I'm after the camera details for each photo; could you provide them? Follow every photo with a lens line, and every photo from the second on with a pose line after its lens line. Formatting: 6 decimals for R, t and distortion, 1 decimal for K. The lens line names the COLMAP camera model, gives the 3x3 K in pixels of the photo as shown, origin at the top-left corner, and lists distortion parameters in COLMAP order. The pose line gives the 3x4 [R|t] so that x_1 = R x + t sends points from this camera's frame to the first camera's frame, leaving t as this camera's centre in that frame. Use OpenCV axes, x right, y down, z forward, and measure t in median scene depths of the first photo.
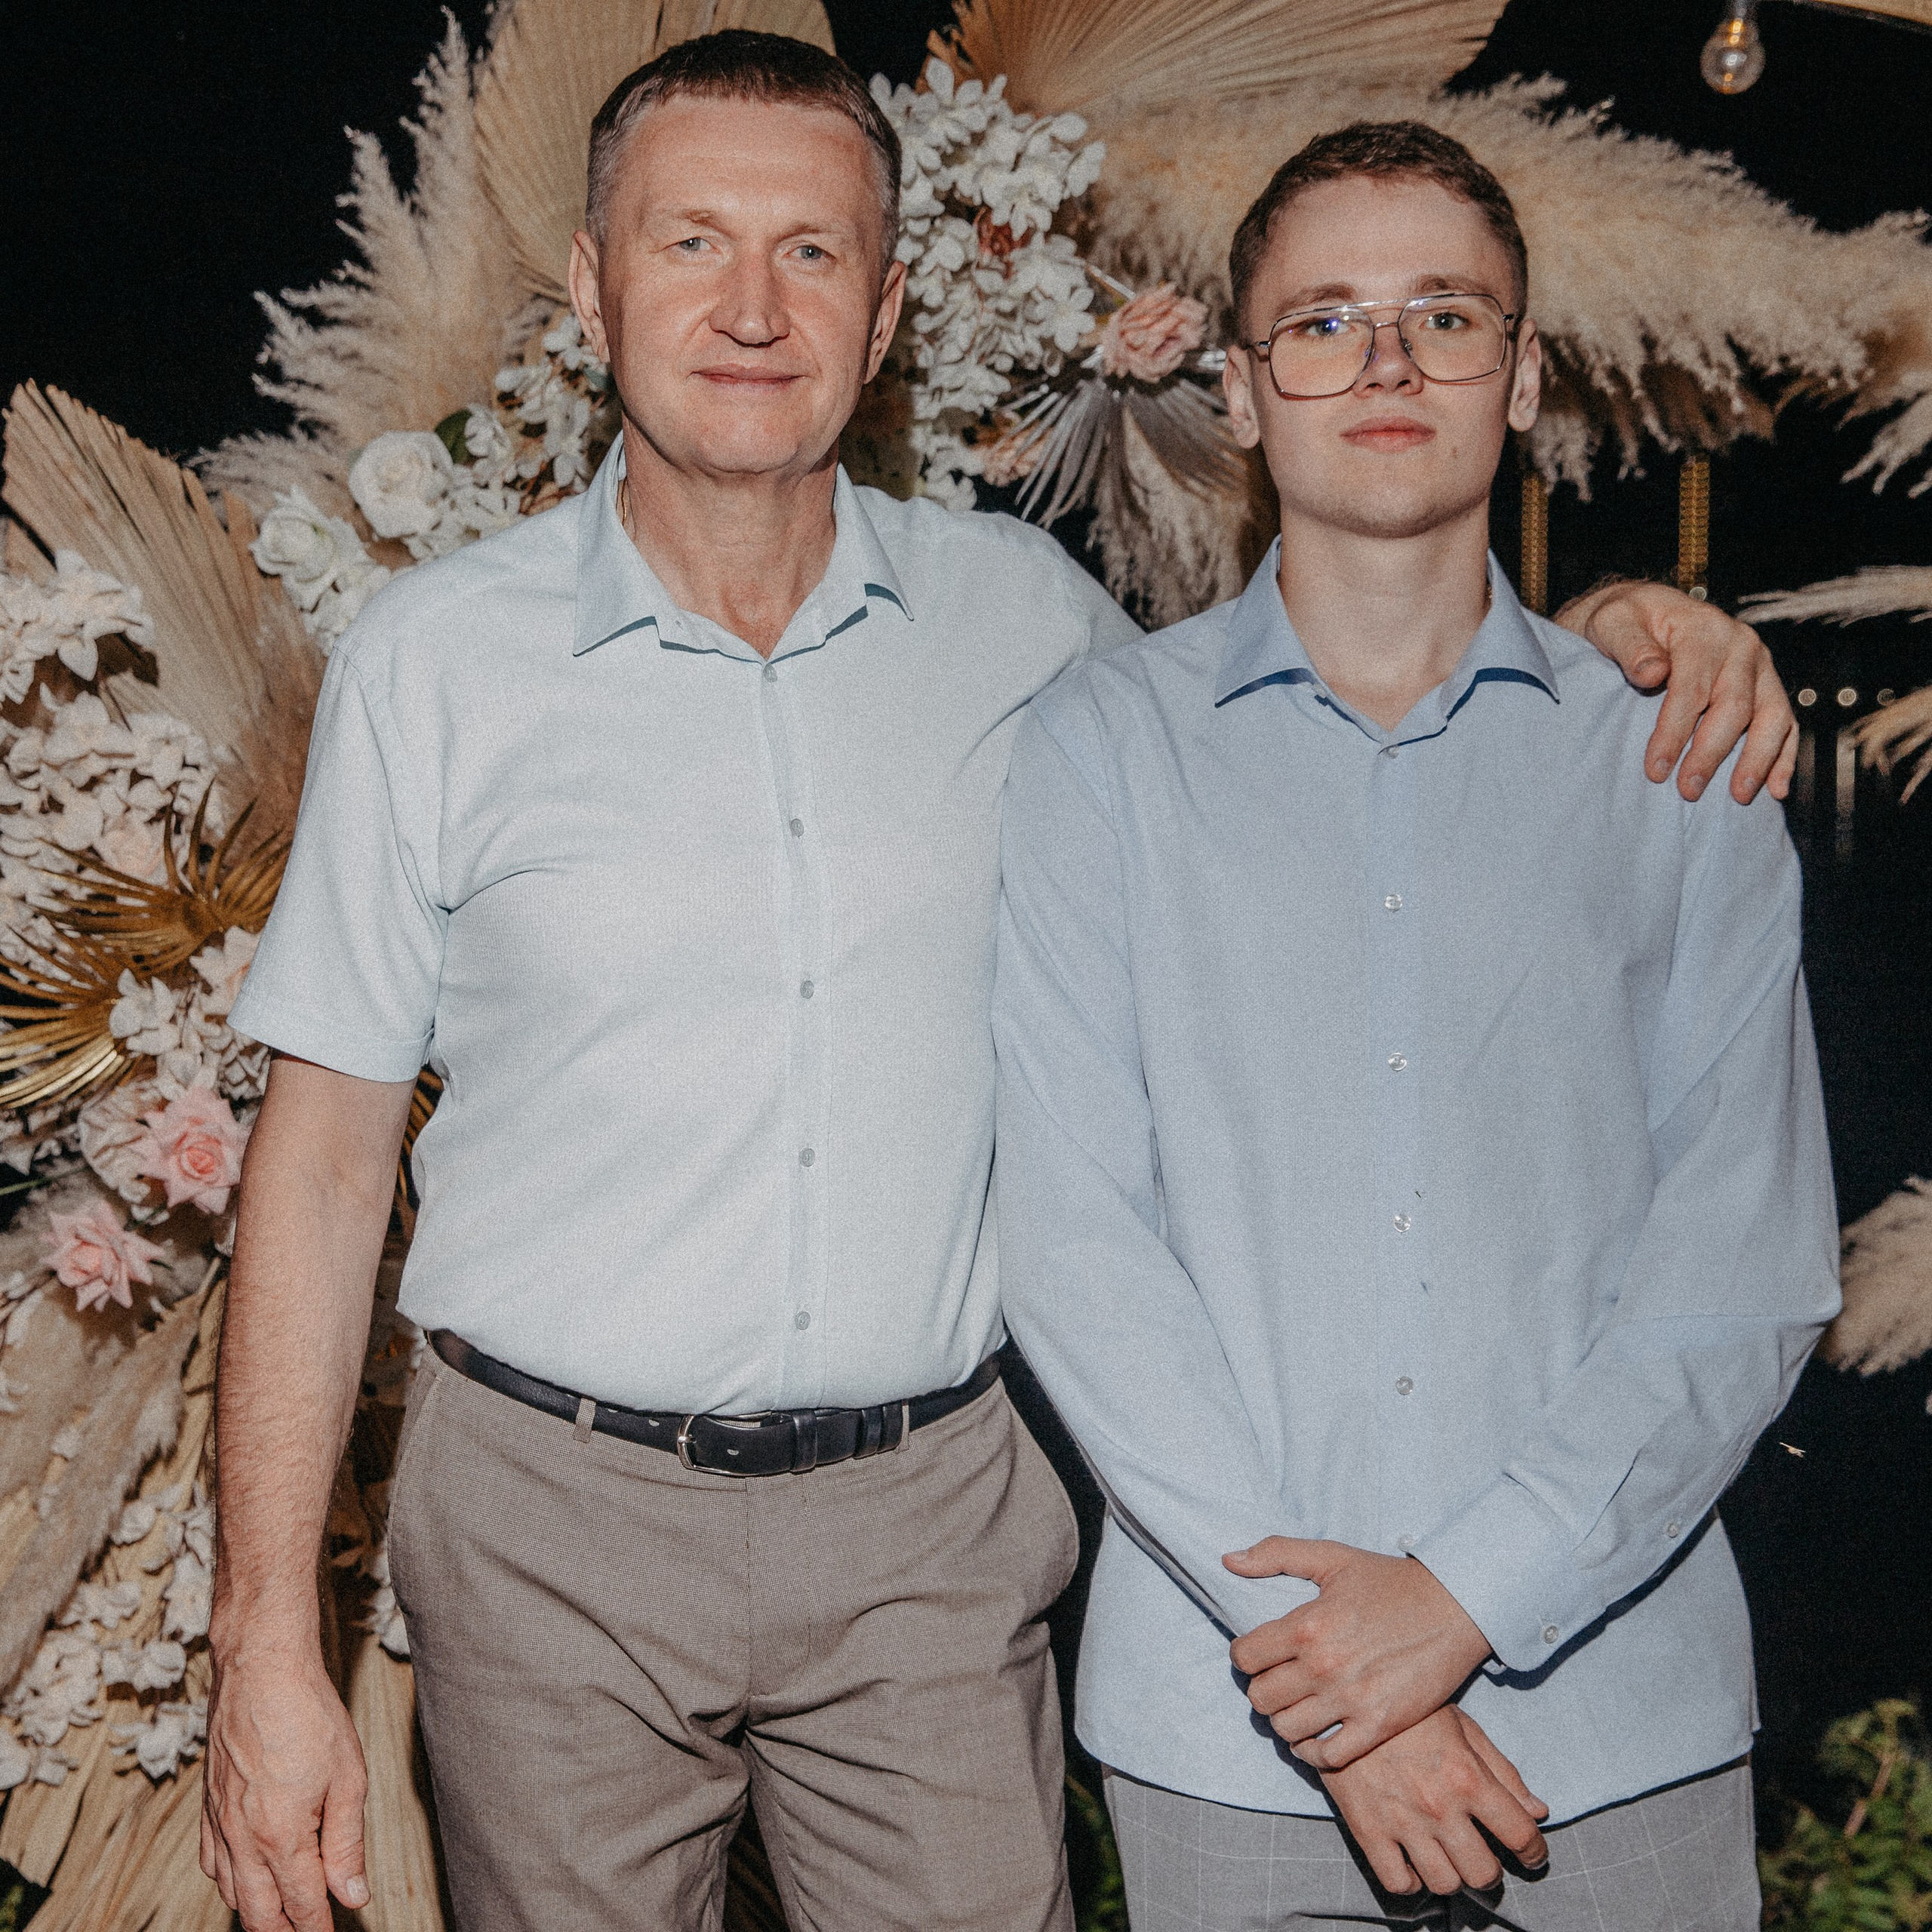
lens RADIAL K [[3129.6, 0, 968.9], [0, 3129.6, 977.8], [0, 0, 1]] dist [0.029225, 0.000000]
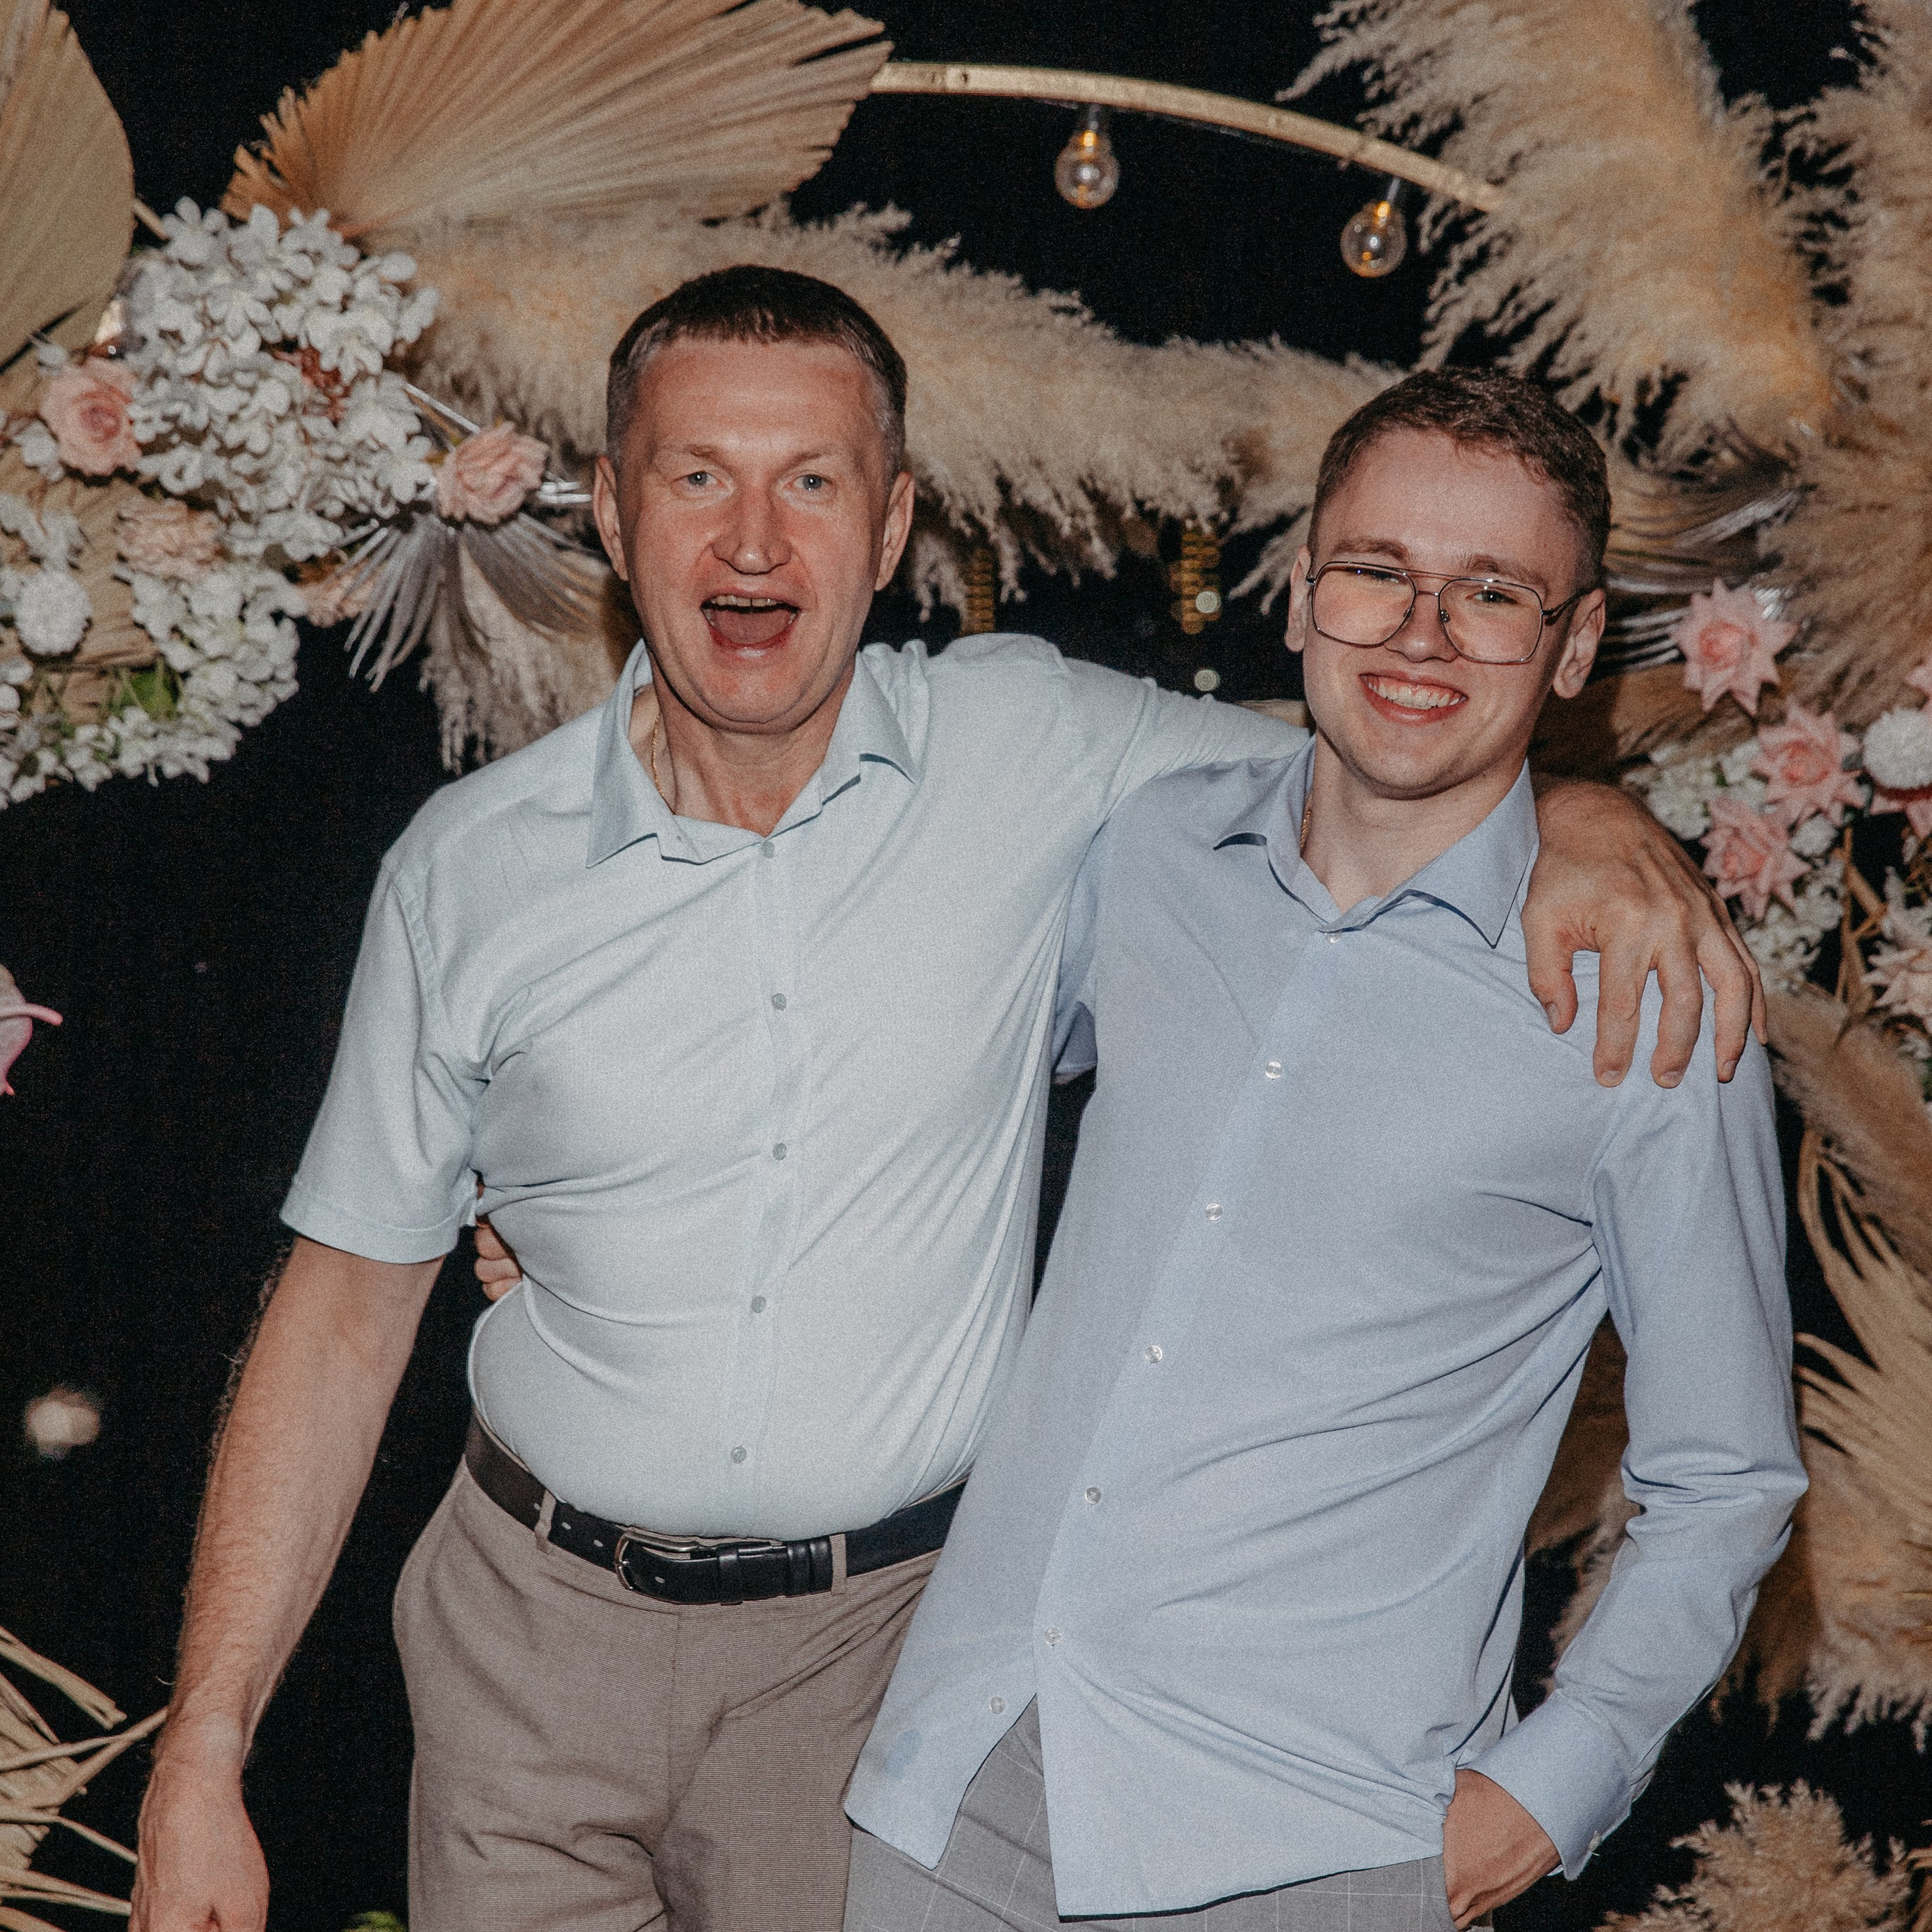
lens RADIAL K [[5029.6, 0, 964.7], [0, 5029.6, 976.9], [0, 0, 1]] dist [0.179987, 0.000000]
pose [[0.985563, -0.027087, 0.167131, -0.059428], [0.033718, 0.998747, -0.036970, 0.007263], [-0.165920, 0.042072, 0.985241, -0.520739]]
